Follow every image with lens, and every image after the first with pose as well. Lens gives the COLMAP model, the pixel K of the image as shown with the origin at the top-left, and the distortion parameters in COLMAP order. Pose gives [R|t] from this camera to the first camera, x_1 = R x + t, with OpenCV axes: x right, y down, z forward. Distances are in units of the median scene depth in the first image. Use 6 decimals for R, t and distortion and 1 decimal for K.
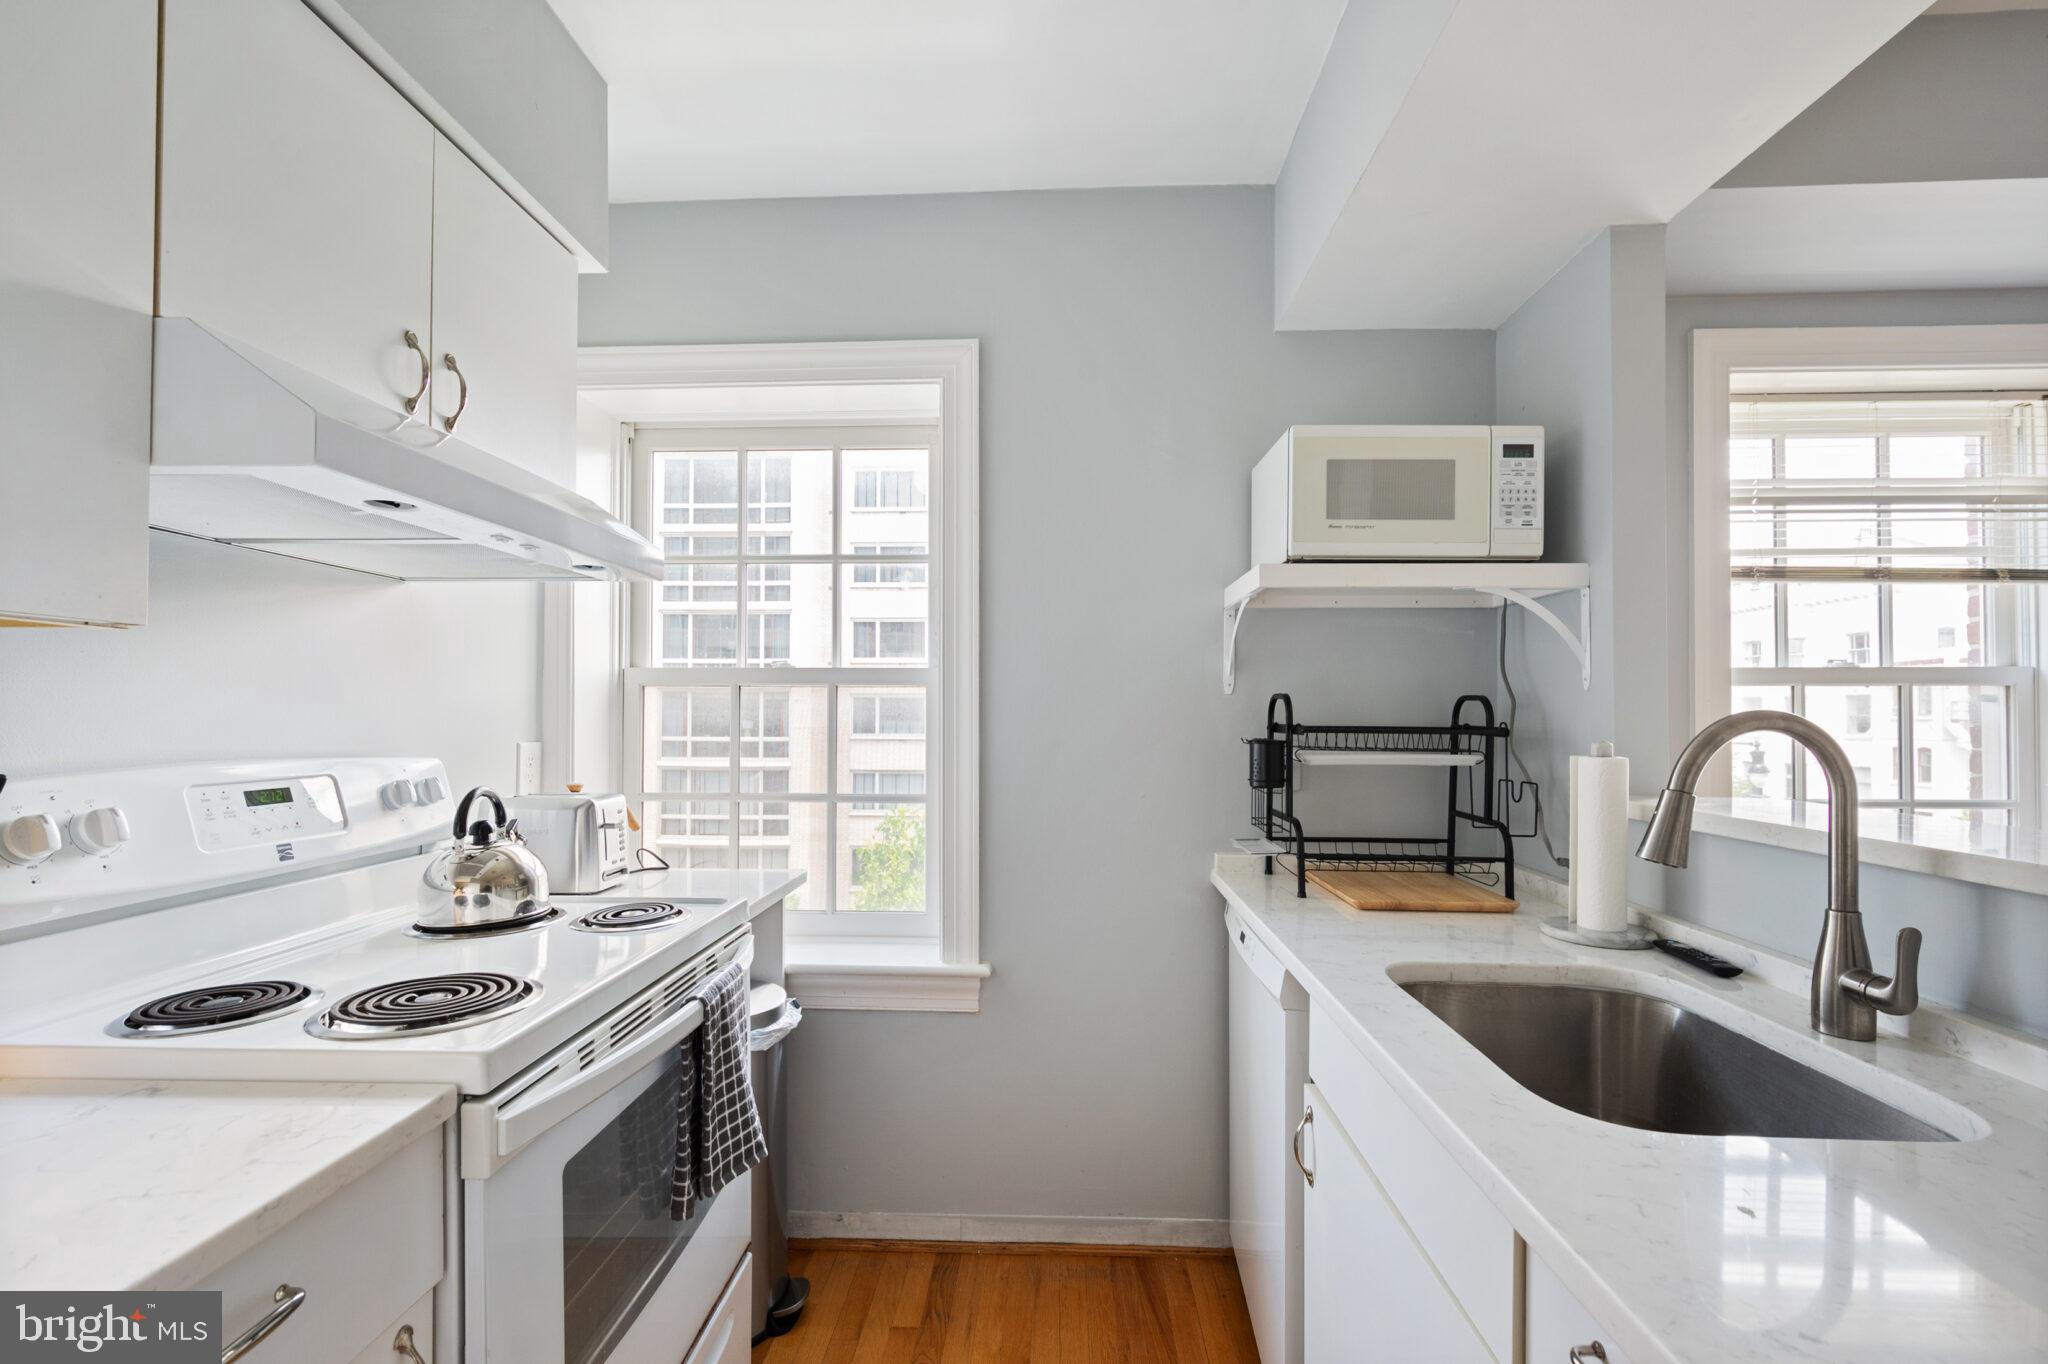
lens RADIAL K [[872.1, 0, 1024.4], [0, 872.1, 712.5], [0, 0, 1]] dist [-0.006032, -0.000403]
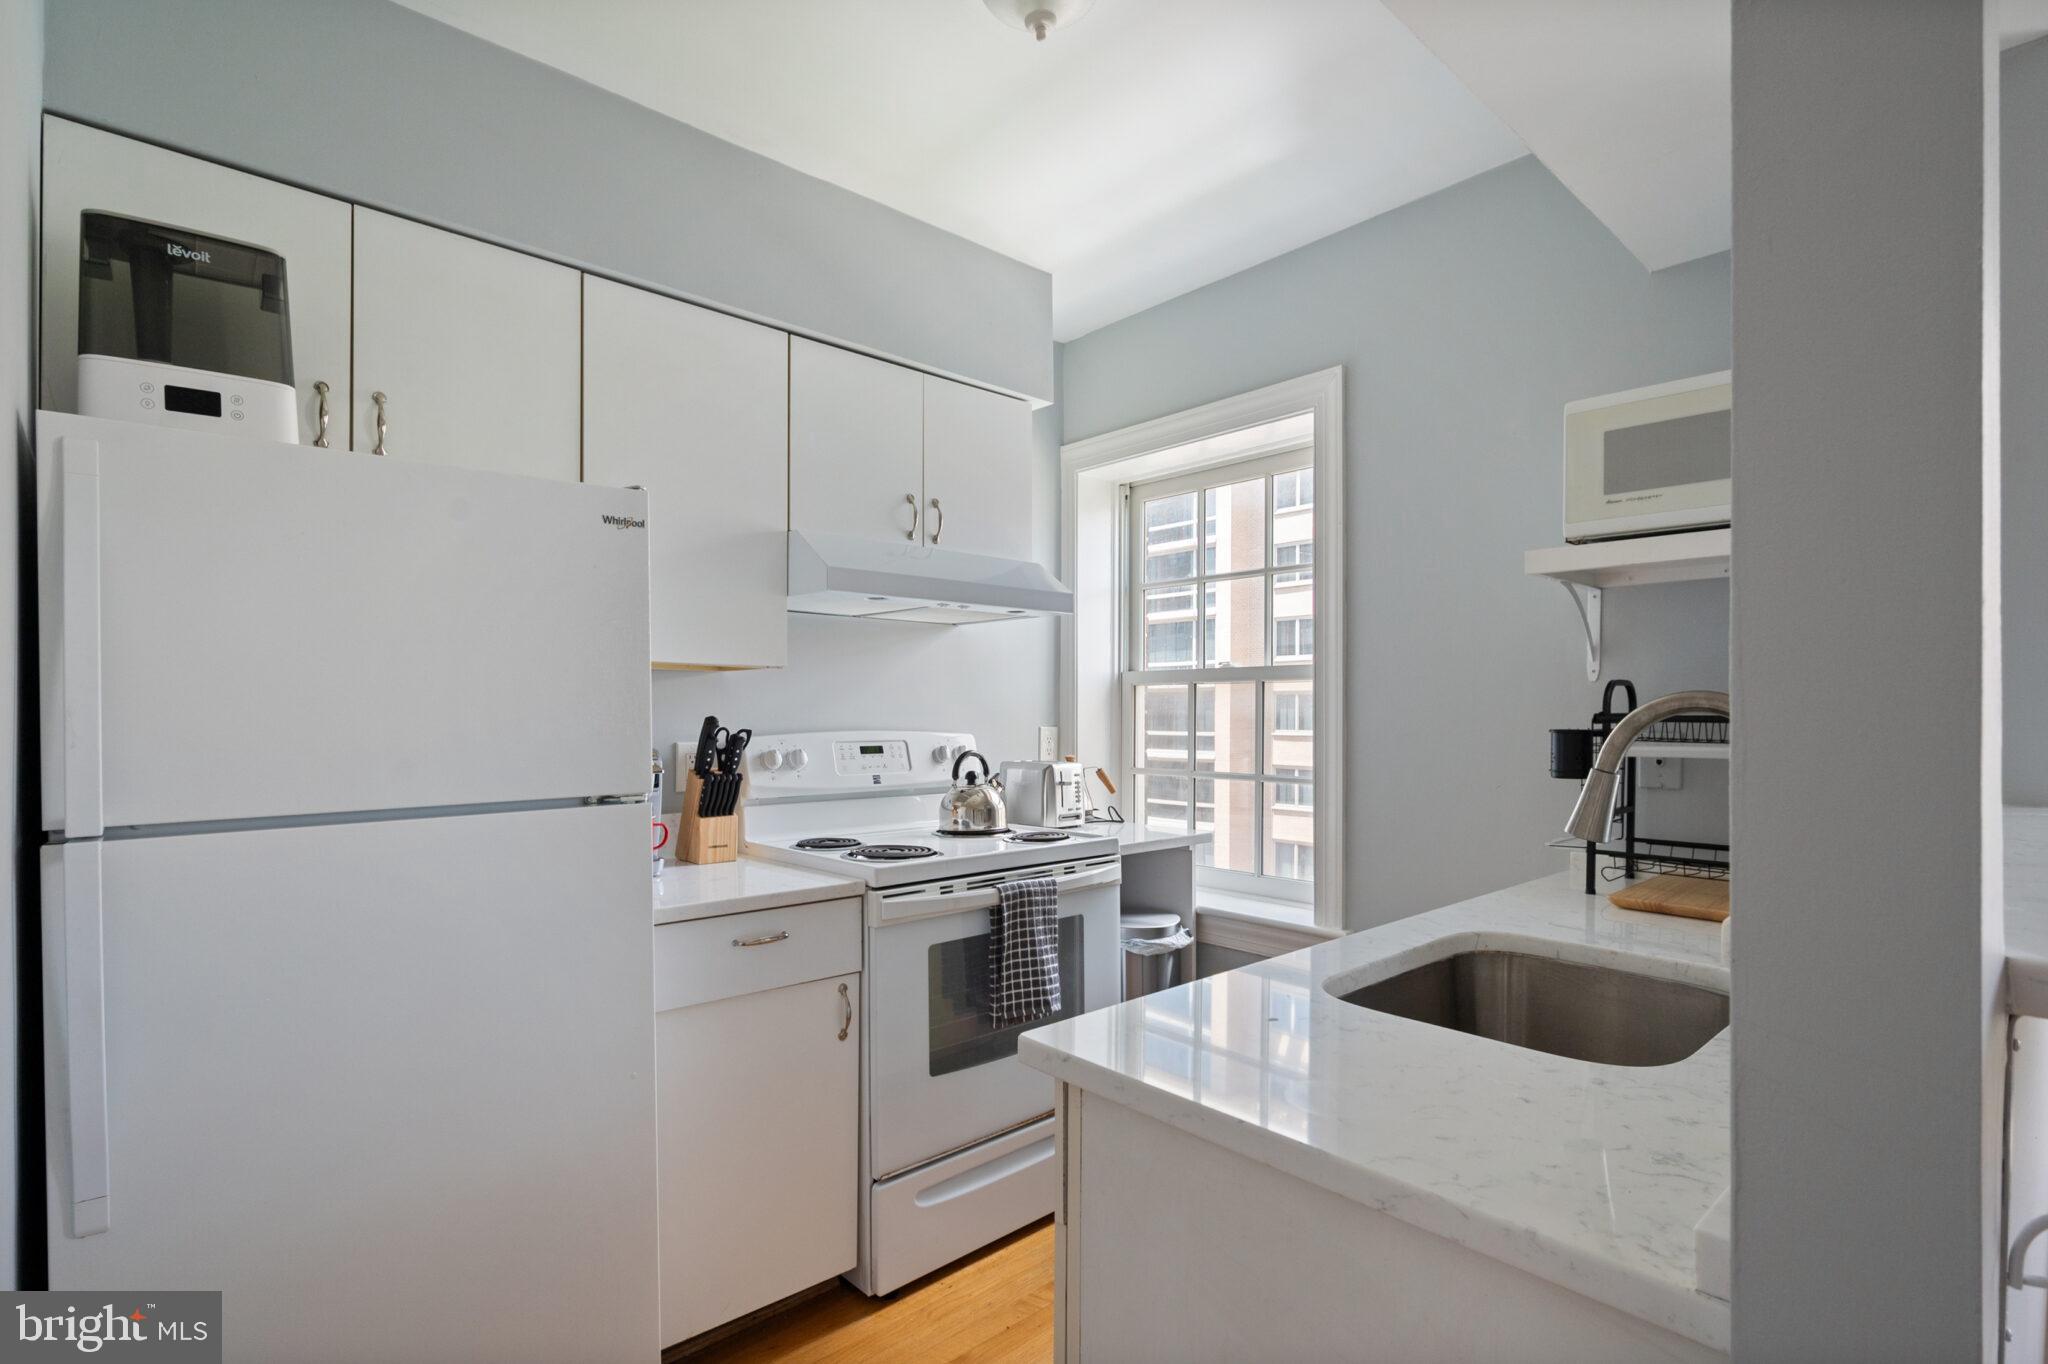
lens RADIAL K [[982.4, 0, 1023.9], [0, 982.4, 723.4], [0, 0, 1]] dist [-0.000886, 0.002849]
pose [[0.702195, 0.006357, -0.711956, 0.681113], [0.003417, 0.999919, 0.012299, 0.010959], [0.711976, -0.011069, 0.702116, -0.204345]]
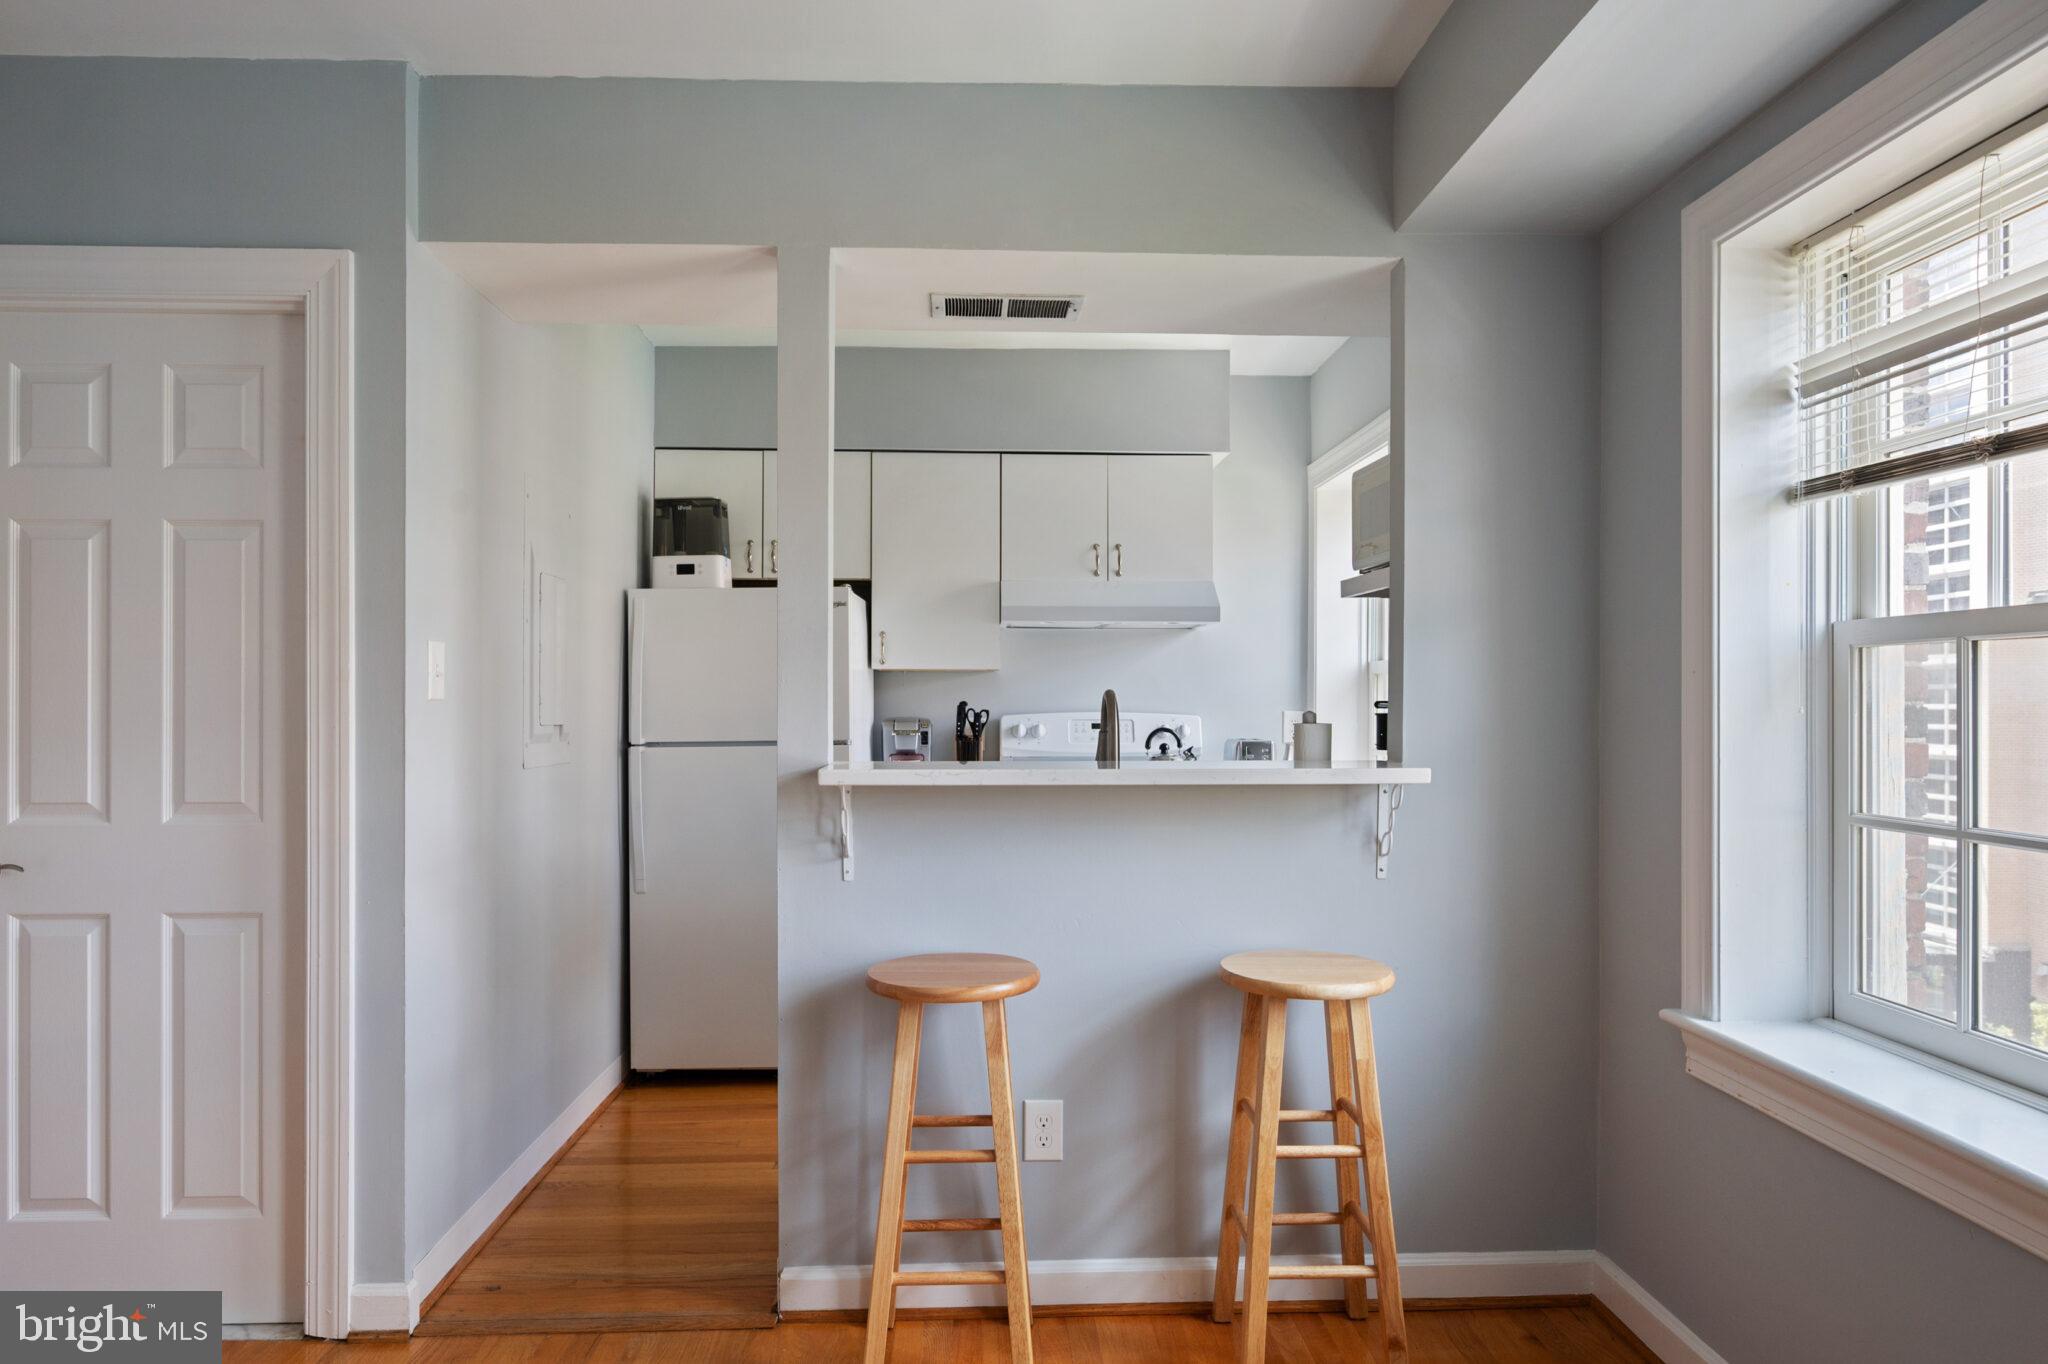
lens RADIAL K [[1281.8, 0, 1024.4], [0, 1281.8, 686.7], [0, 0, 1]] dist [-0.000418, 0.000790]
pose [[0.086789, 0.001957, -0.996225, 2.220947], [0.007750, 0.999966, 0.002640, -0.023518], [0.996197, -0.007949, 0.086771, 0.341145]]
